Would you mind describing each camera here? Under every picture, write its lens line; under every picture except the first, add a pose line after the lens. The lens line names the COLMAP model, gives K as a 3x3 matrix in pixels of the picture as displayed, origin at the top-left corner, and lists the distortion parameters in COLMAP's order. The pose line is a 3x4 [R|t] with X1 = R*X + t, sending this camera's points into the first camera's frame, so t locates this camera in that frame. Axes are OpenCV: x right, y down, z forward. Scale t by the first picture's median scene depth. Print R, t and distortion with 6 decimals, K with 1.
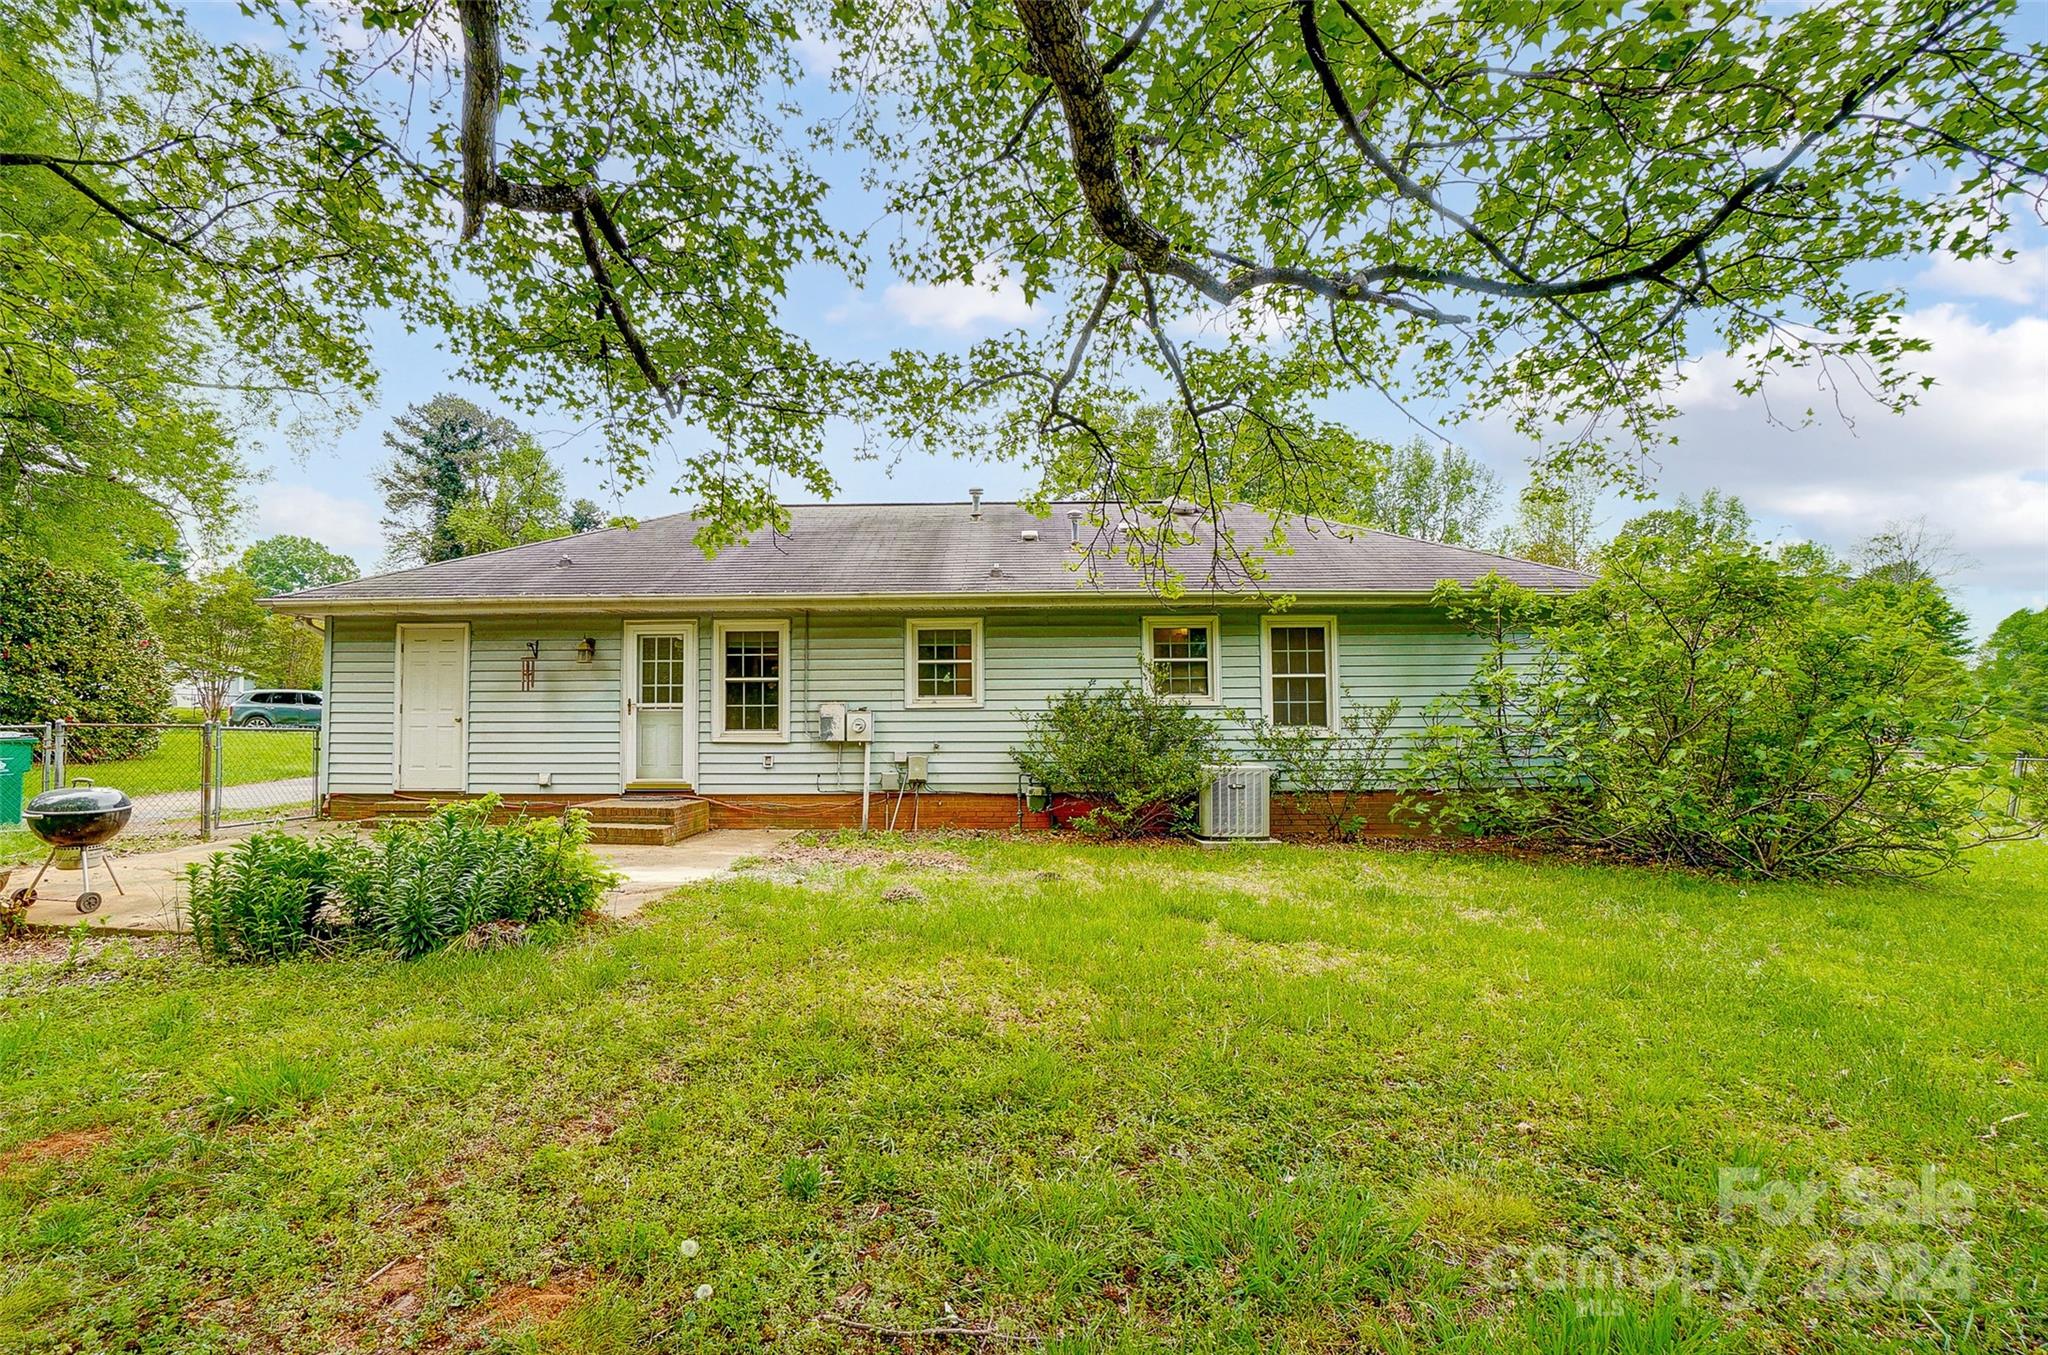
lens RADIAL K [[932.0, 0, 1004.6], [0, 932.0, 679.6], [0, 0, 1]] dist [-0.052521, 0.025622]
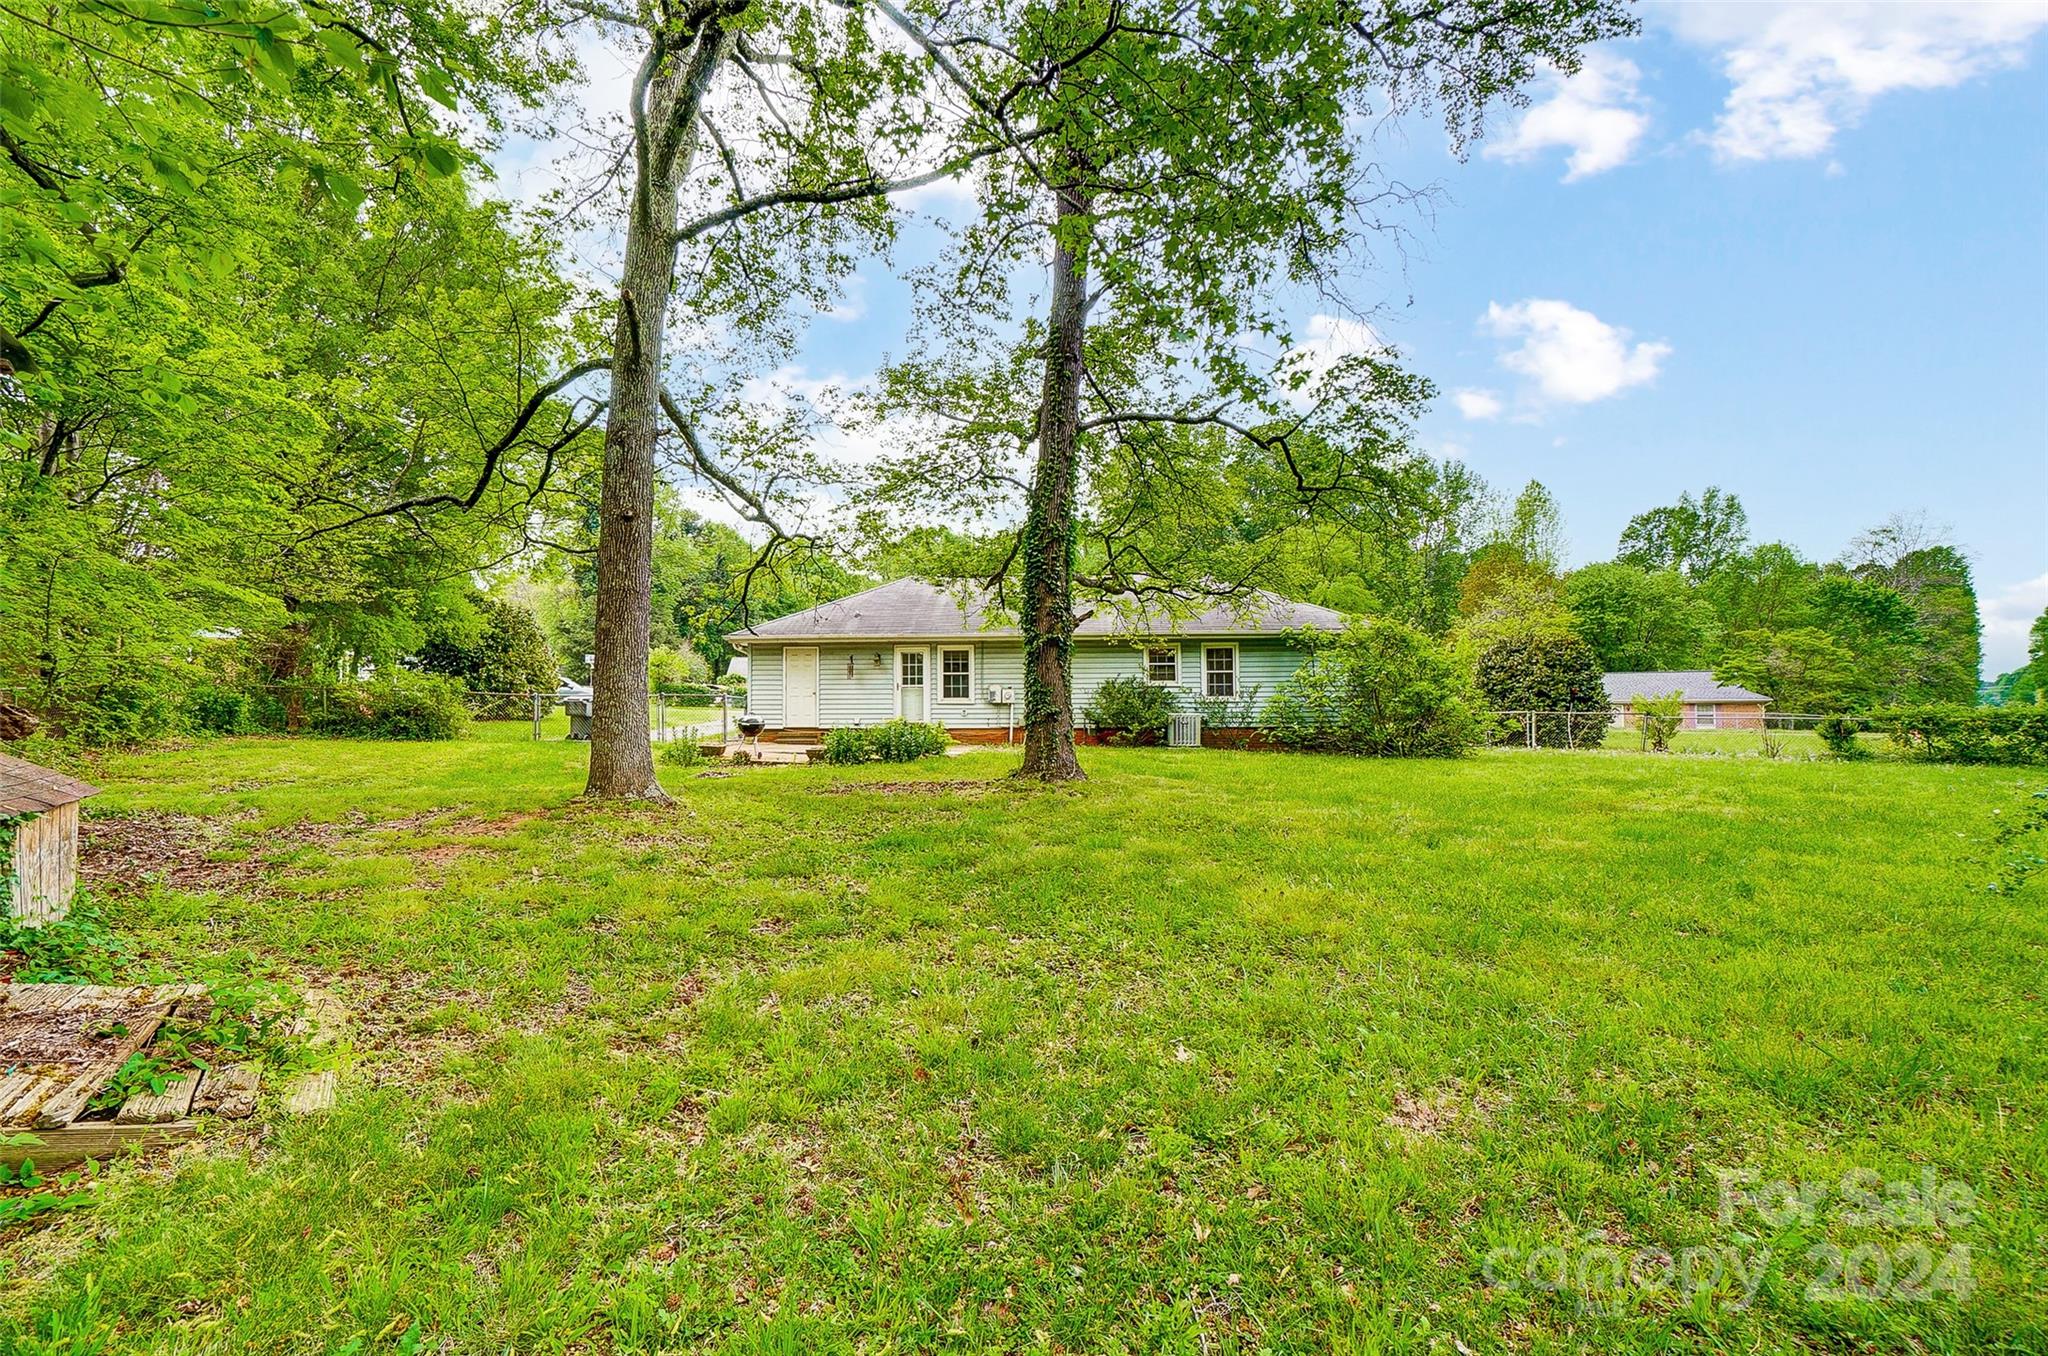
lens RADIAL K [[932.0, 0, 1004.6], [0, 932.0, 680.1], [0, 0, 1]] dist [-0.052521, 0.025622]
pose [[0.998759, -0.000316, -0.049795, -0.058569], [0.001263, 0.999819, 0.018996, -0.025504], [0.049780, -0.019035, 0.998579, -1.093985]]
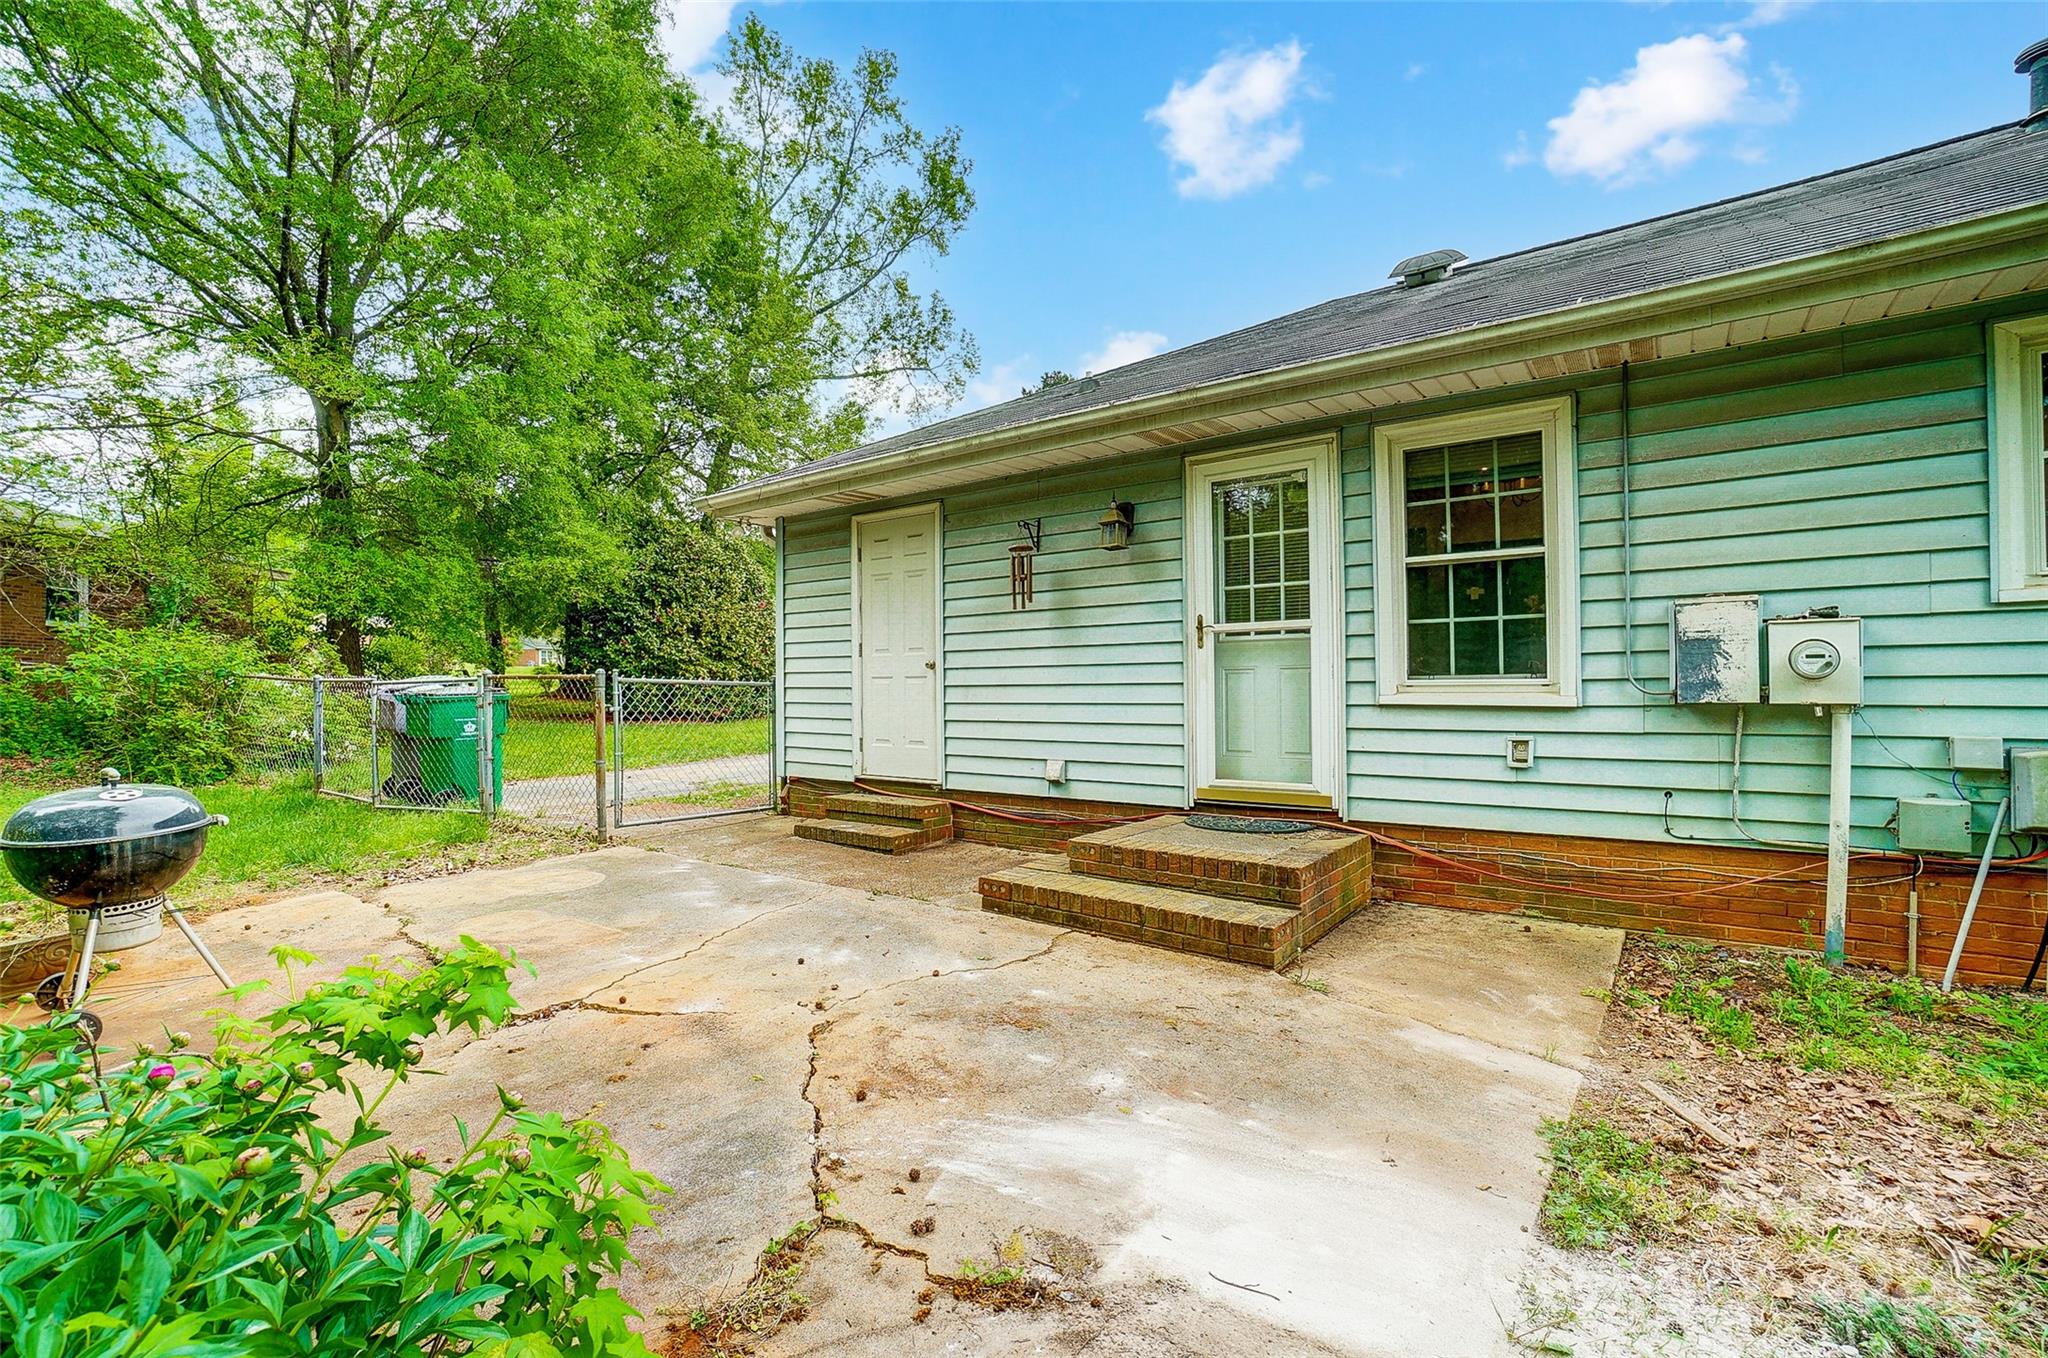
lens RADIAL K [[916.0, 0, 1012.7], [0, 916.0, 683.0], [0, 0, 1]] dist [-0.058224, 0.023966]
pose [[0.813761, -0.005644, -0.581172, -0.205344], [0.030625, 0.998980, 0.033181, 0.037407], [0.580392, -0.044800, 0.813104, 0.547417]]
